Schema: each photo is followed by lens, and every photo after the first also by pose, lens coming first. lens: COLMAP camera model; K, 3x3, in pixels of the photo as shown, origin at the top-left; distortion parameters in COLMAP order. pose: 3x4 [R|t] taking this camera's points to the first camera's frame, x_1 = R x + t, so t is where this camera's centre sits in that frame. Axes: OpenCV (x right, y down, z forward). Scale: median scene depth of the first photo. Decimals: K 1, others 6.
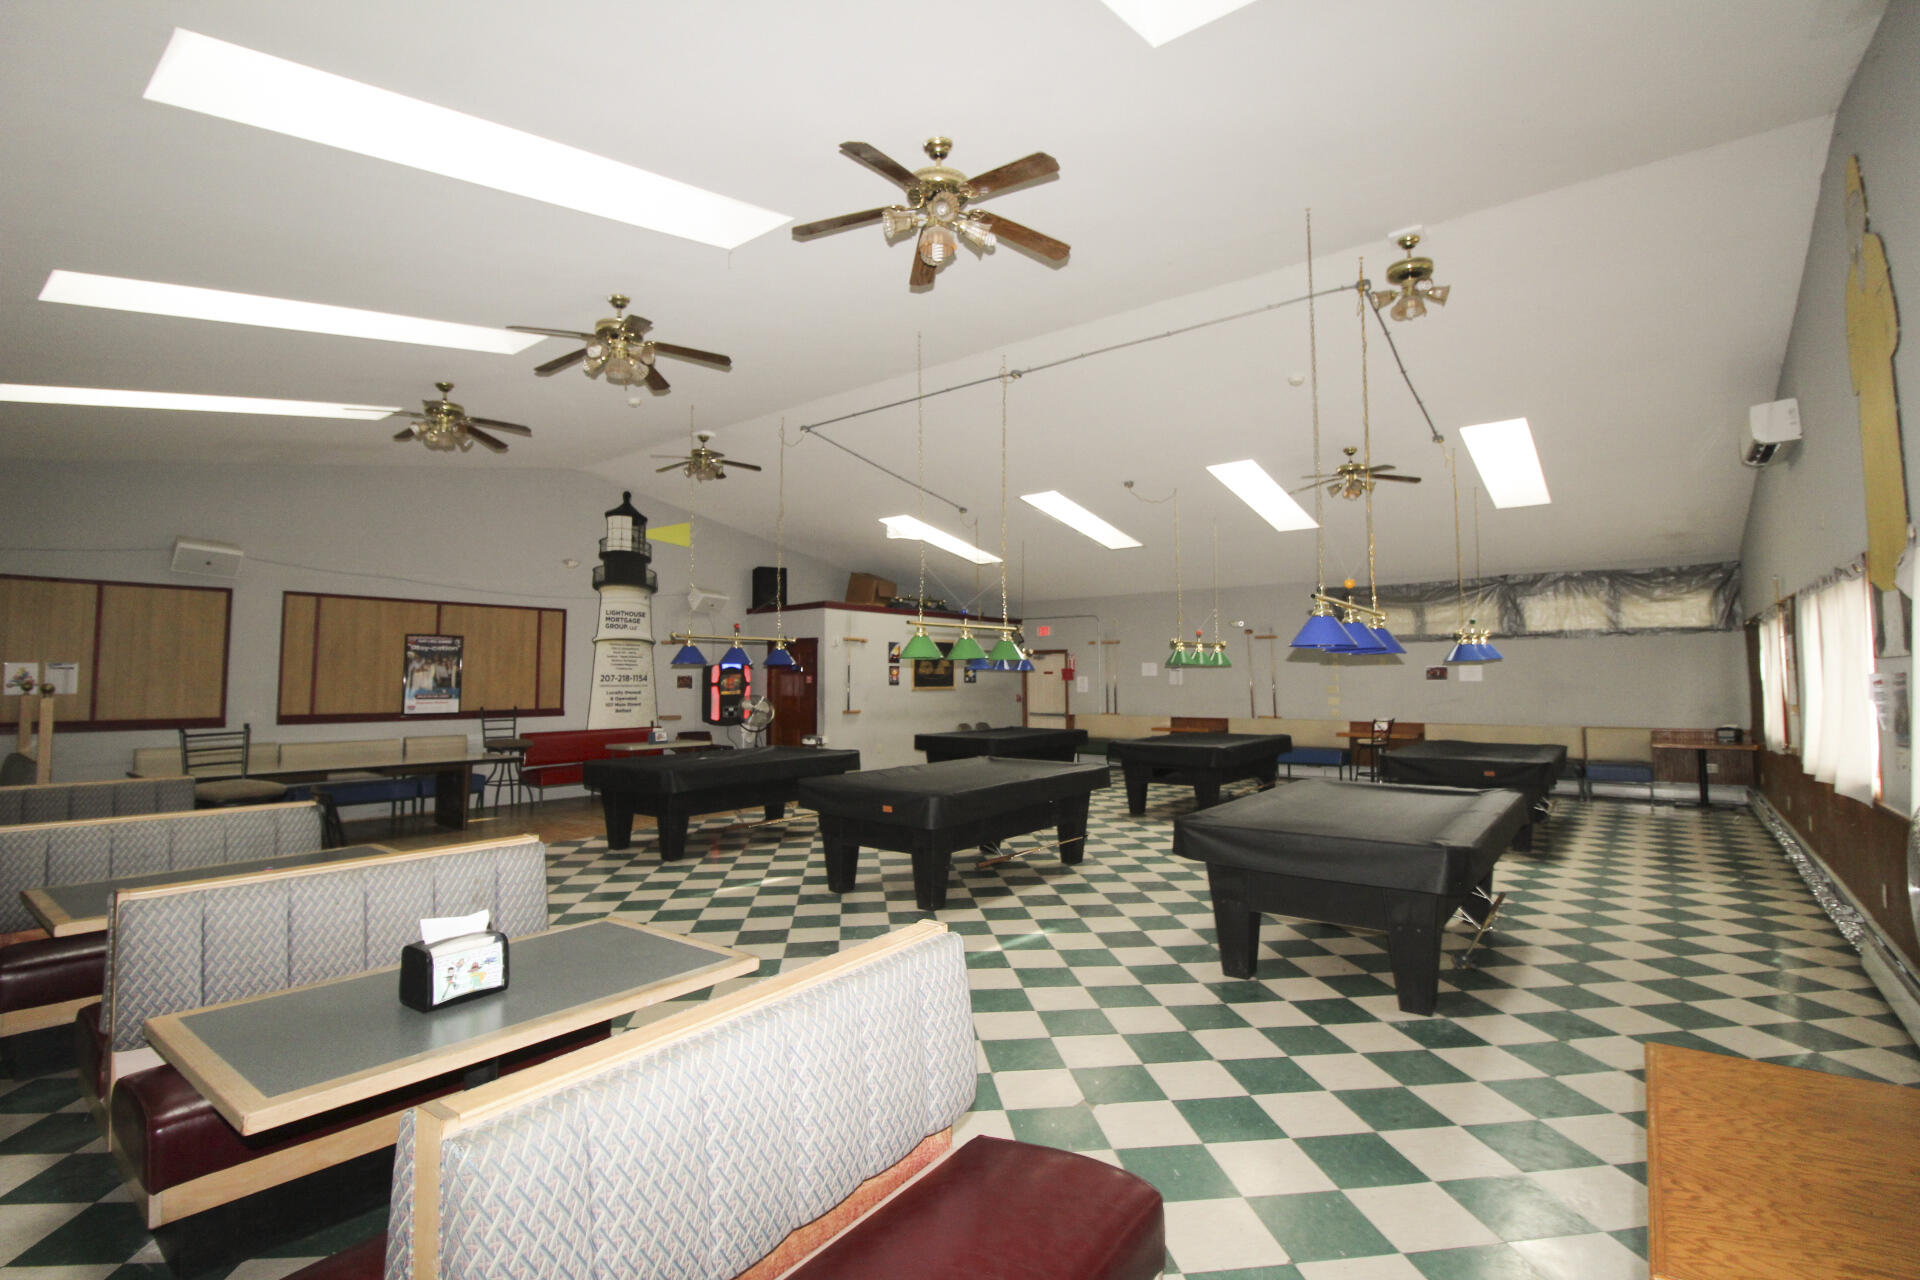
lens RADIAL K [[891.3, 0, 962.9], [0, 891.3, 628.2], [0, 0, 1]] dist [-0.008434, -0.006767]
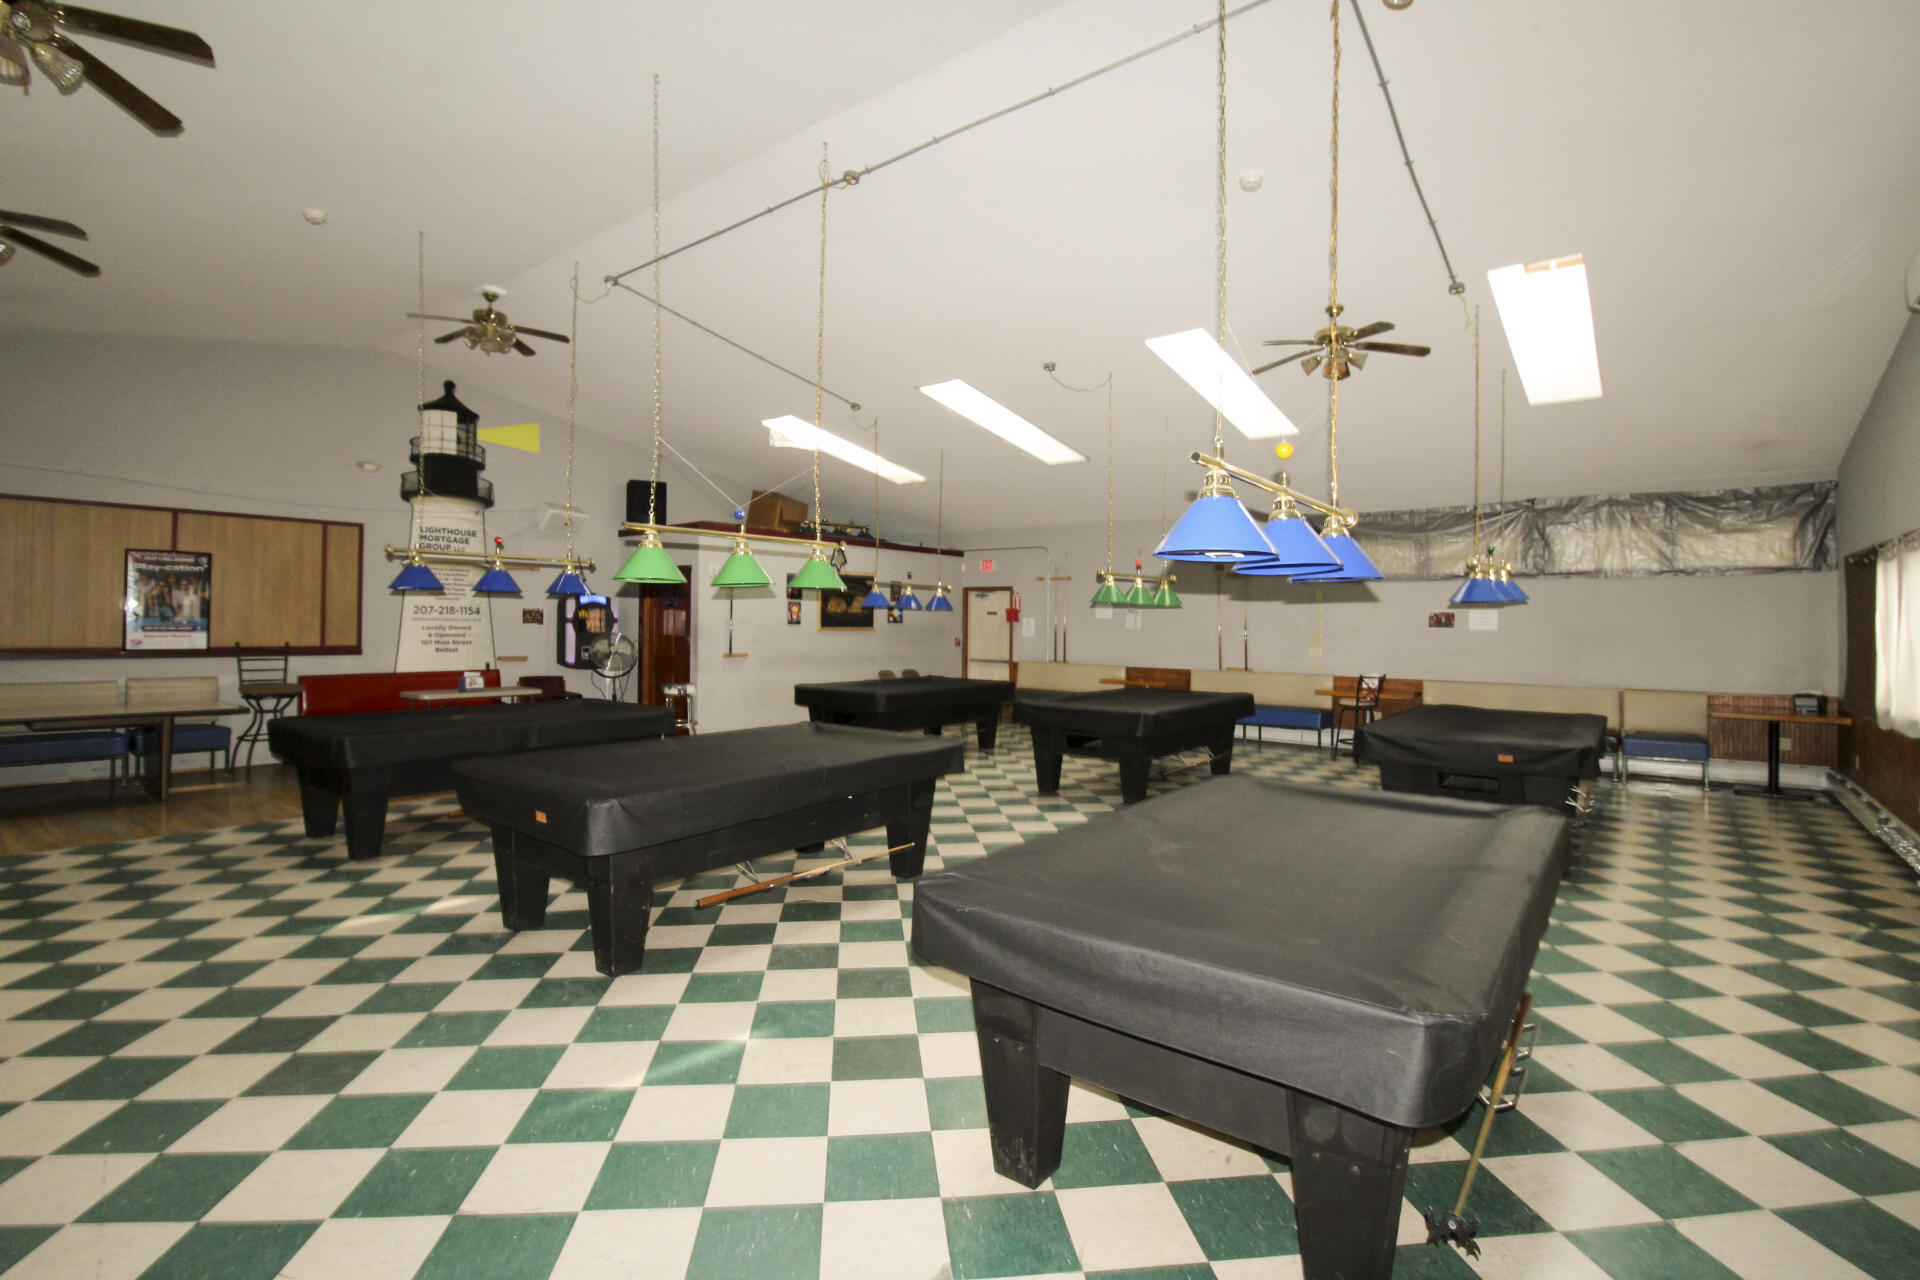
lens RADIAL K [[891.3, 0, 962.7], [0, 891.3, 623.8], [0, 0, 1]] dist [-0.008434, -0.006767]
pose [[0.999848, 0.015597, -0.007814, 0.103841], [-0.015110, 0.998149, 0.058916, 0.013244], [0.008718, -0.058789, 0.998232, 0.188506]]
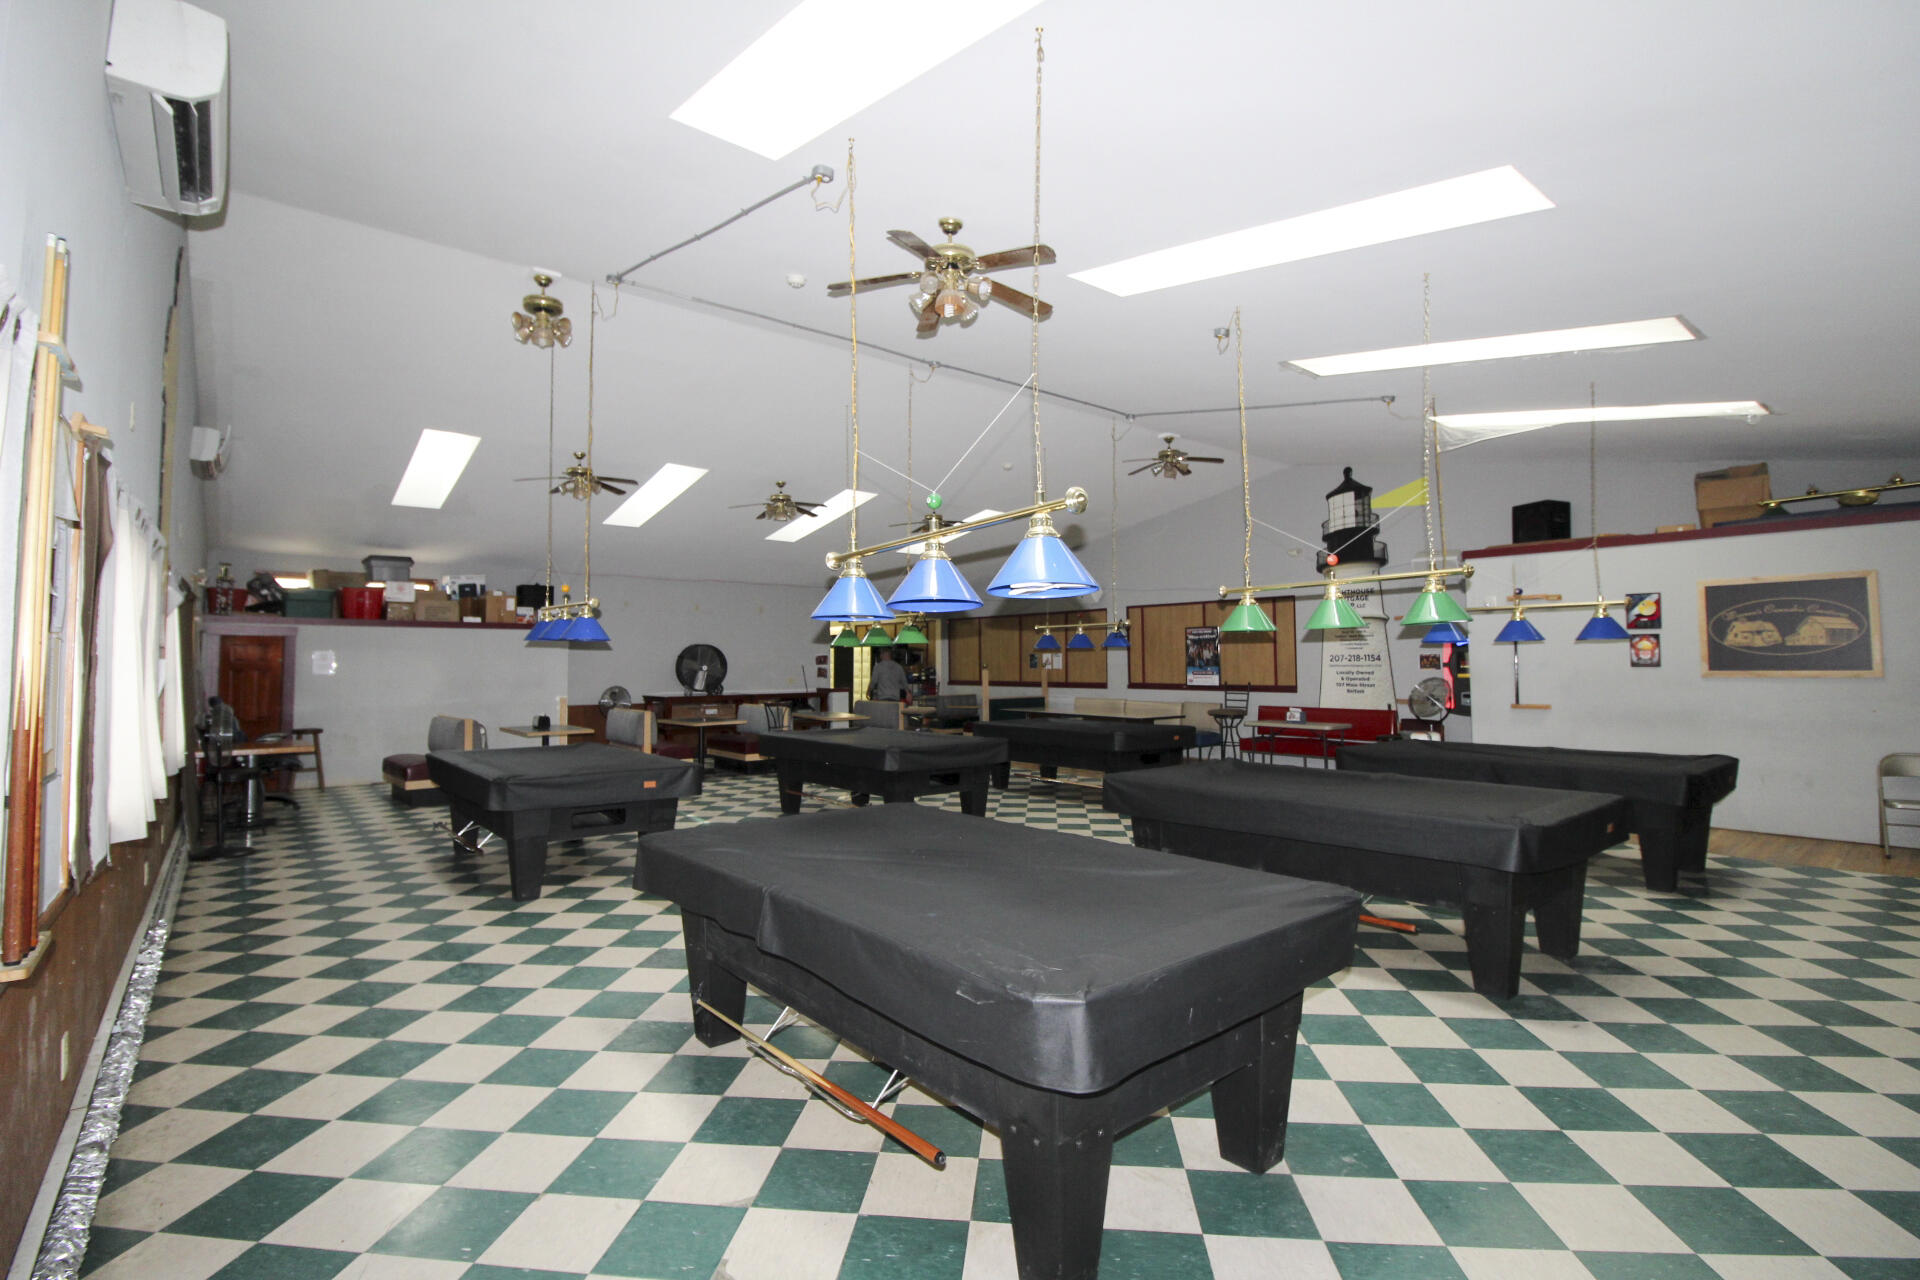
lens RADIAL K [[891.3, 0, 956.3], [0, 891.3, 628.6], [0, 0, 1]] dist [-0.008434, -0.006767]
pose [[-0.226063, -0.033835, -0.973525, 0.685915], [0.064208, 0.996706, -0.049551, 0.045291], [0.971994, -0.073710, -0.223145, 0.811261]]
